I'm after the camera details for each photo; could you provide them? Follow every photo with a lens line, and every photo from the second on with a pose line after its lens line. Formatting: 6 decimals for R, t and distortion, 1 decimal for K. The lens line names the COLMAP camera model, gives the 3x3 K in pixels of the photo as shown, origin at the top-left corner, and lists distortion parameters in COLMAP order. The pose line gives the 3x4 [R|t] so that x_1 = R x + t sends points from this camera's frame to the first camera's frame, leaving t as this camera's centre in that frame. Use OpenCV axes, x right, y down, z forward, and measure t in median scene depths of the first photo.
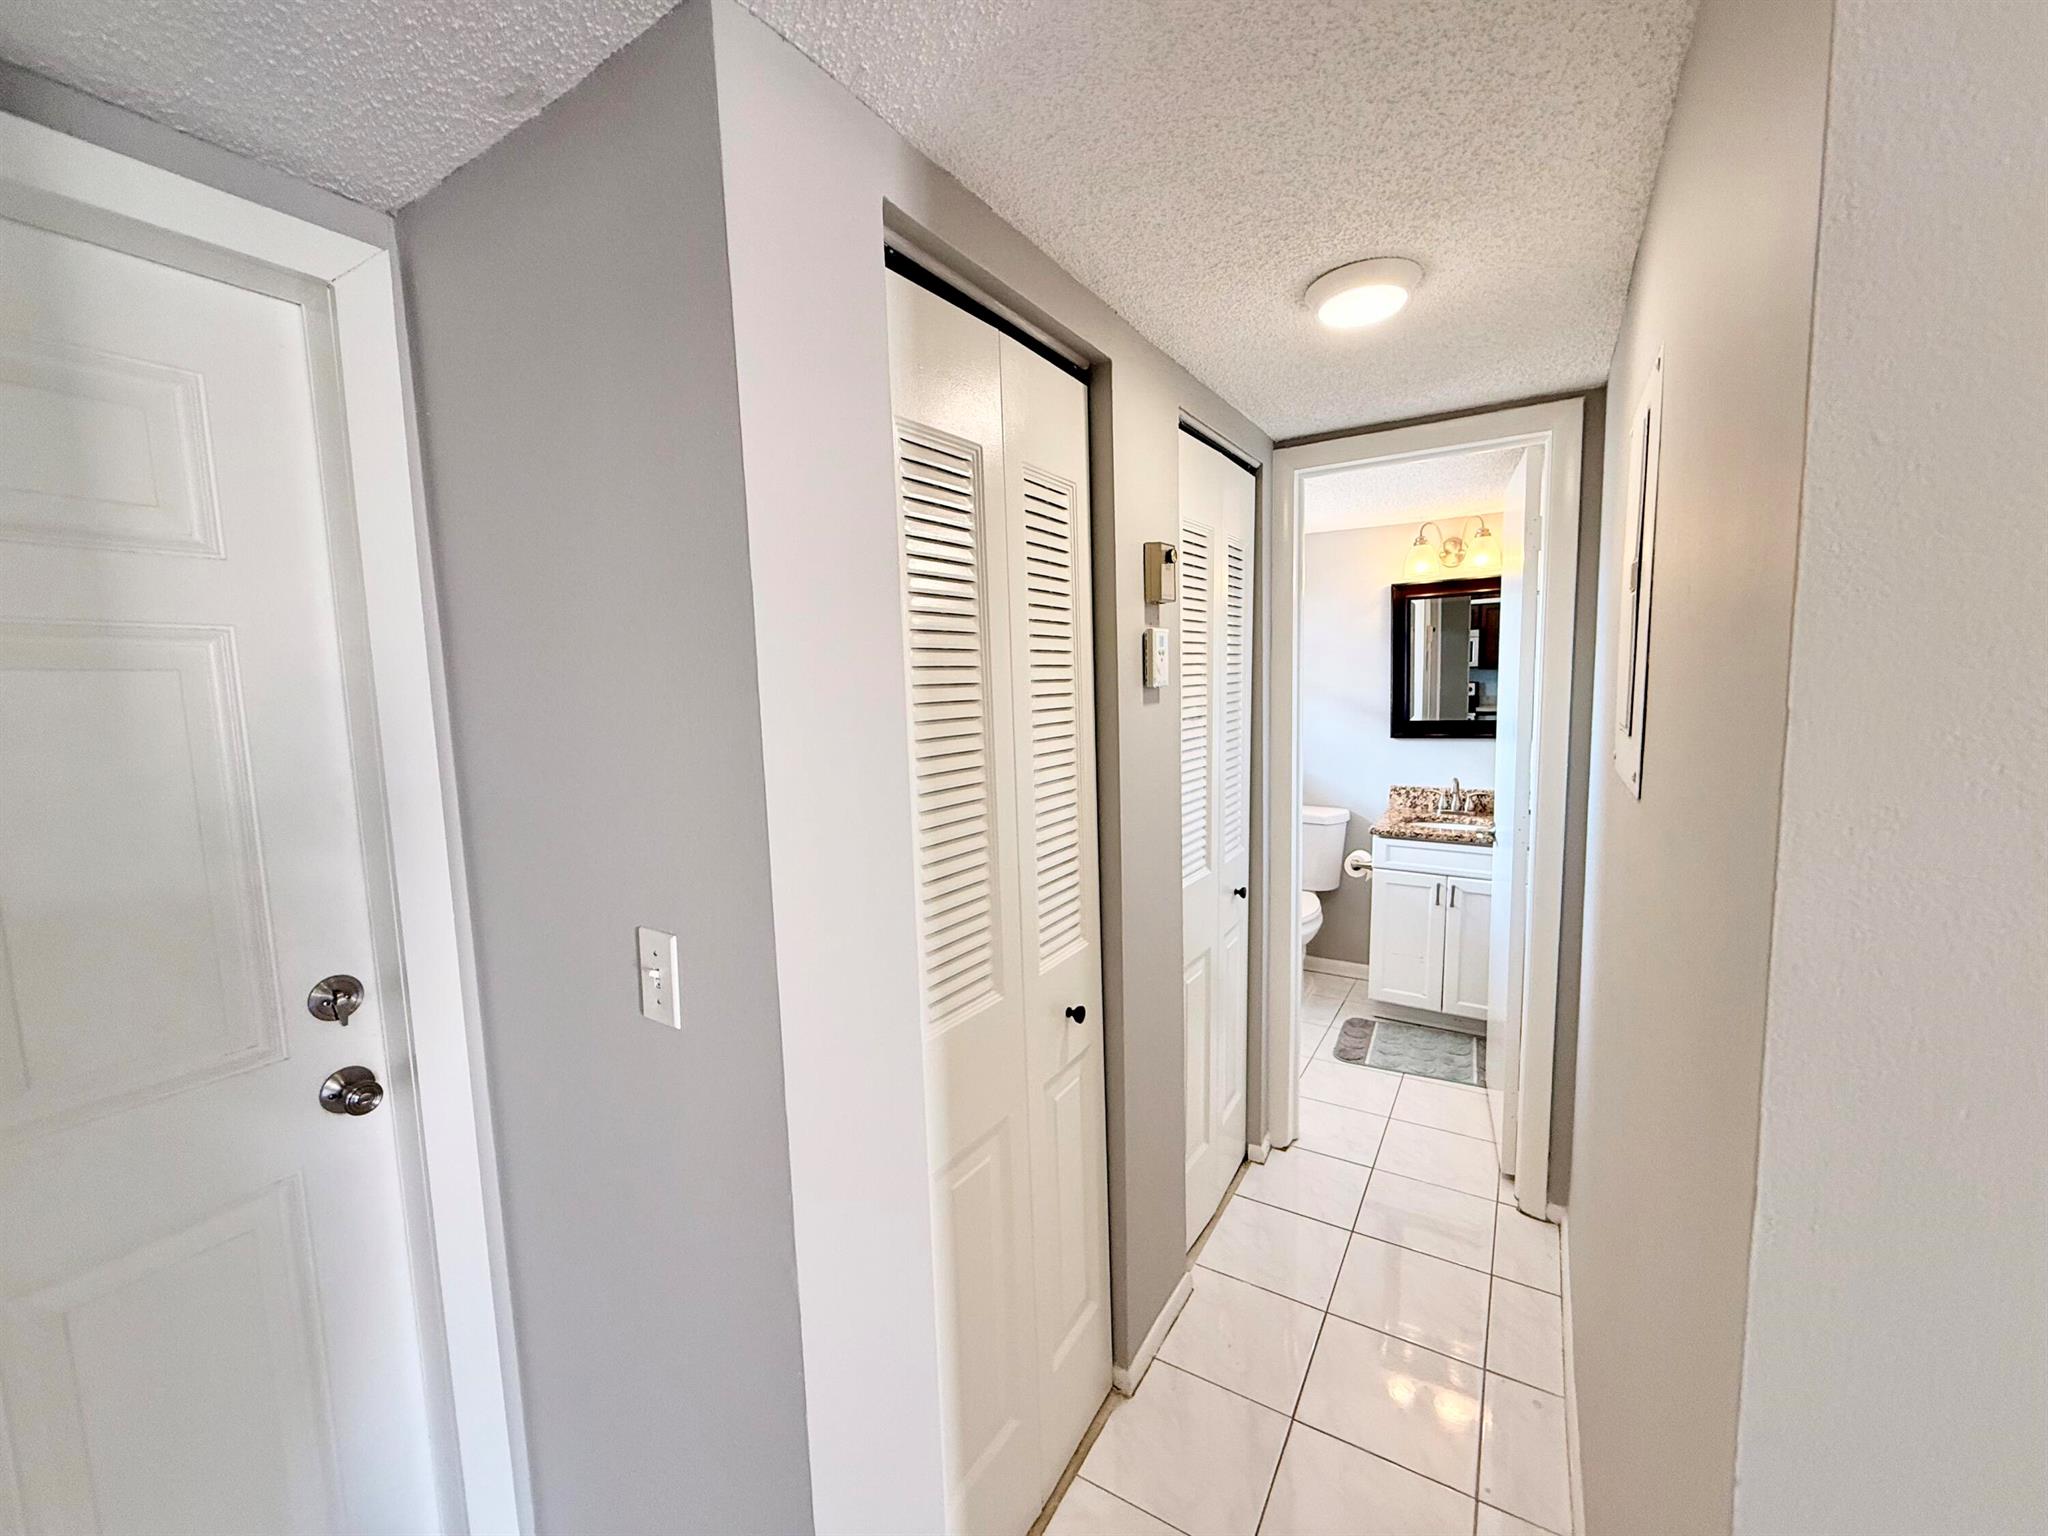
lens RADIAL K [[827.2, 0, 1025.4], [0, 827.2, 761.6], [0, 0, 1]] dist [0.001137, 0.000605]
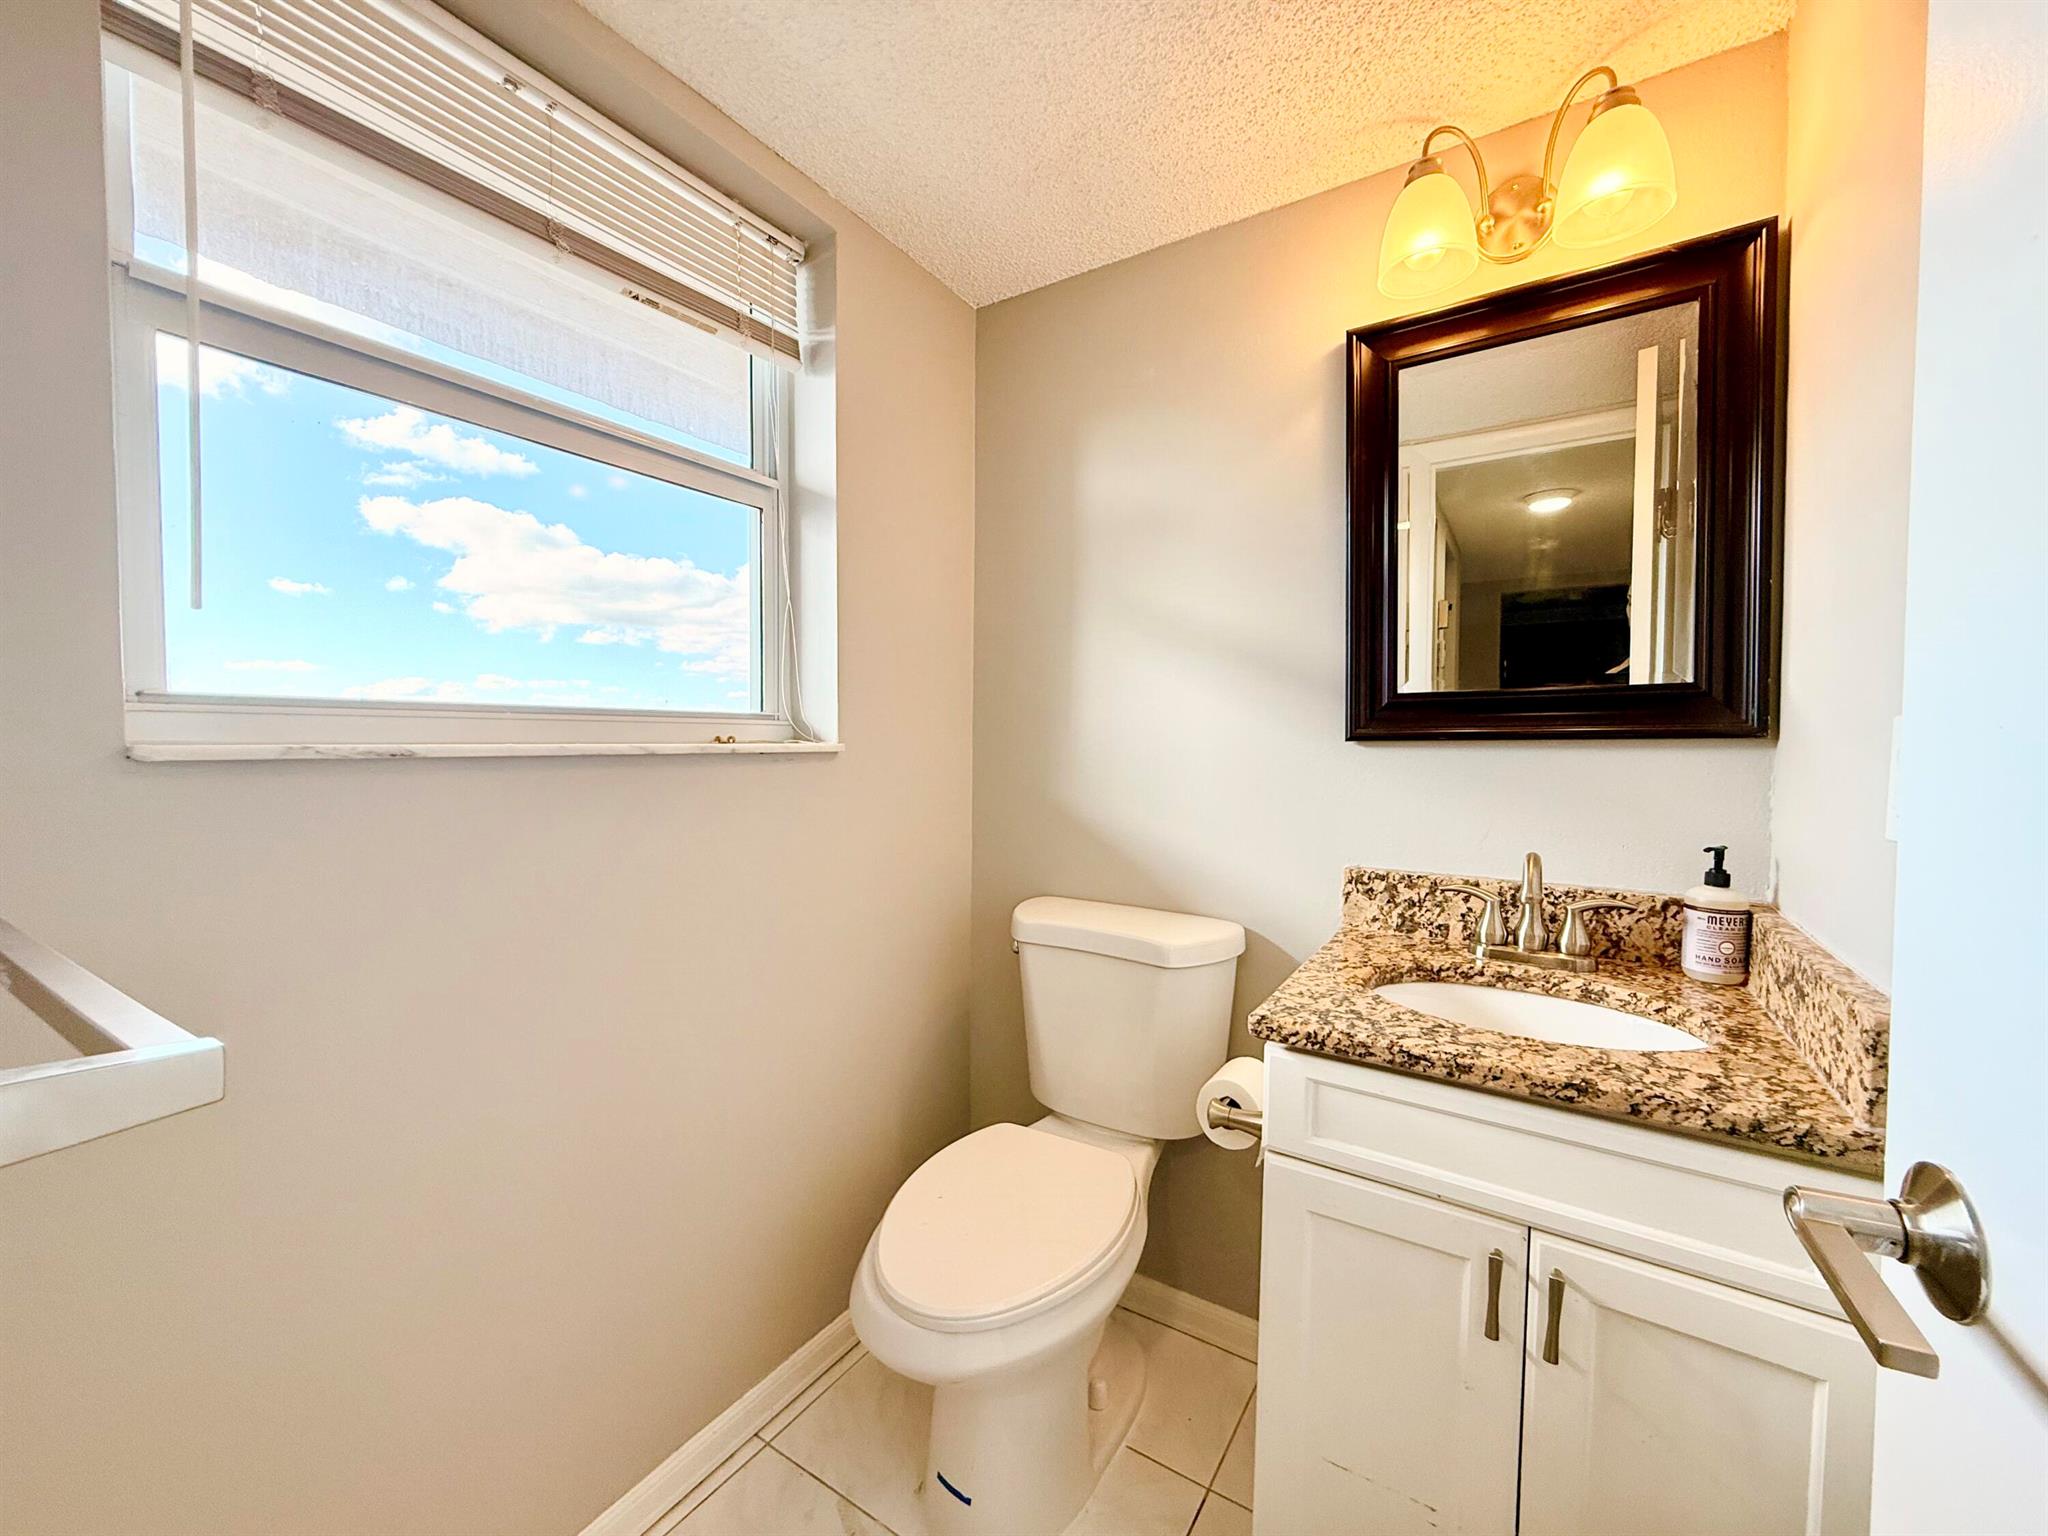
lens RADIAL K [[827.2, 0, 1014.4], [0, 827.2, 759.0], [0, 0, 1]] dist [0.001137, 0.000605]
pose [[0.999172, 0.035198, -0.020409, 0.314213], [-0.036752, 0.995988, -0.081591, 0.017053], [0.017455, 0.082274, 0.996457, 0.655017]]
